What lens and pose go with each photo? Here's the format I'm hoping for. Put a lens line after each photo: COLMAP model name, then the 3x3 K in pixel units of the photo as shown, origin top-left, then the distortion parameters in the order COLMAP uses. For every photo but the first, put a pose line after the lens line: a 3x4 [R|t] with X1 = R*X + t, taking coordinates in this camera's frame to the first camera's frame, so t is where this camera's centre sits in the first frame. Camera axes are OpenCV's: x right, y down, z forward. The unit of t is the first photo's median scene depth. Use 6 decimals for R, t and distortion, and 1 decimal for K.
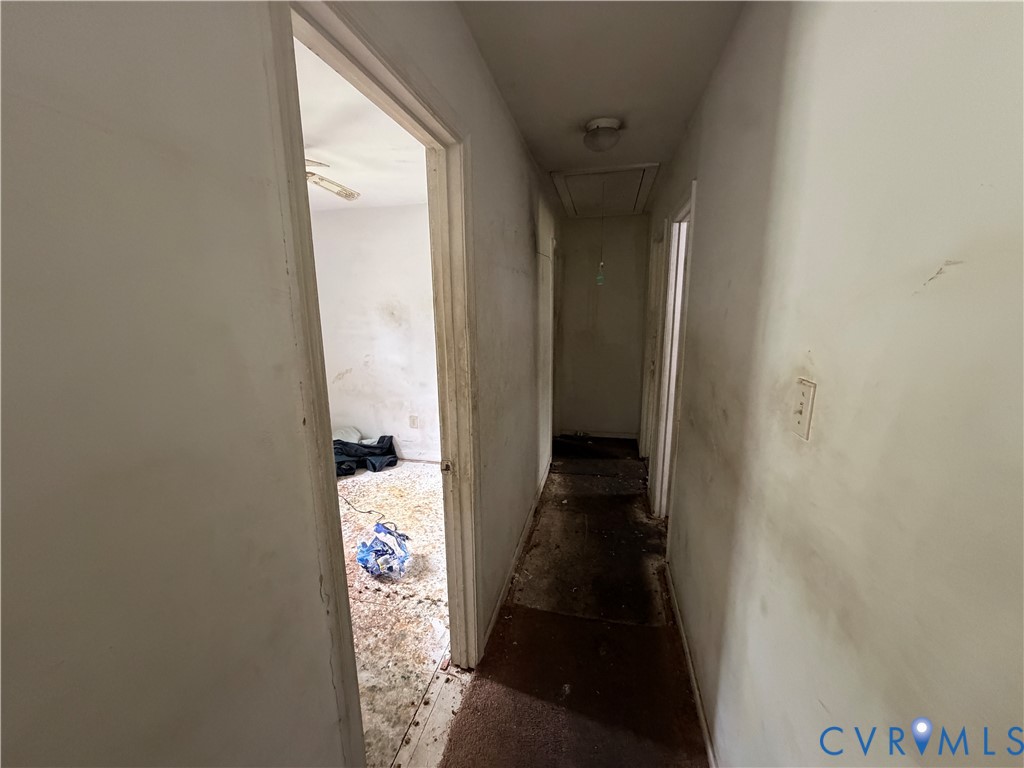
lens RADIAL K [[408.1, 0, 507.5], [0, 408.1, 389.3], [0, 0, 1]] dist [0.002310, -0.000709]
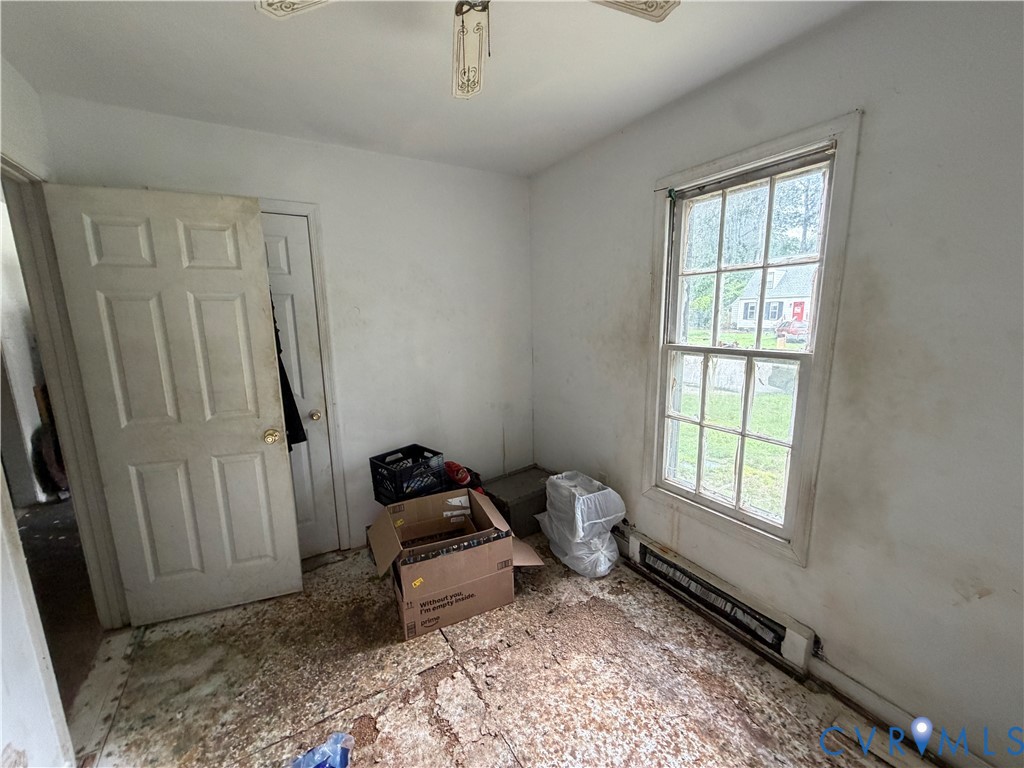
lens RADIAL K [[408.1, 0, 509.9], [0, 408.1, 386.0], [0, 0, 1]] dist [0.002310, -0.000709]
pose [[-0.712255, 0.148009, -0.686139, -0.139107], [-0.113071, 0.940556, 0.320265, -0.167020], [0.692754, 0.305693, -0.653180, 0.870901]]
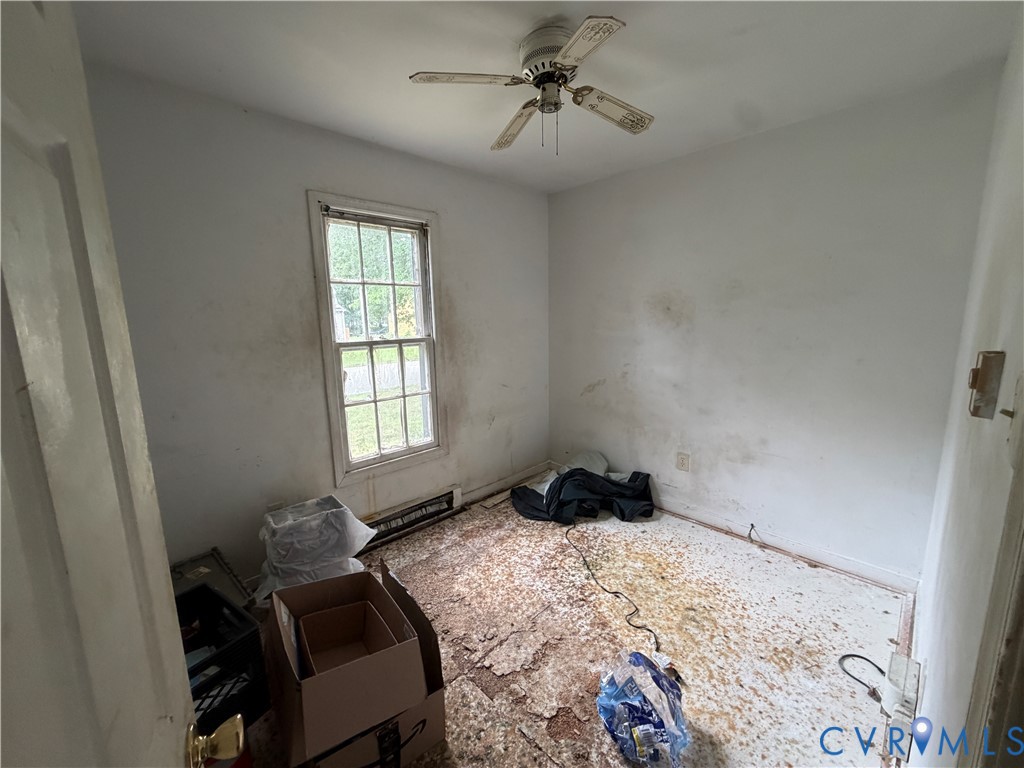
lens RADIAL K [[408.1, 0, 507.8], [0, 408.1, 384.6], [0, 0, 1]] dist [0.002310, -0.000709]
pose [[0.839106, 0.082012, -0.537751, -0.122219], [-0.094960, 0.995474, 0.003644, -0.028303], [0.535616, 0.048007, 0.843096, 0.249274]]
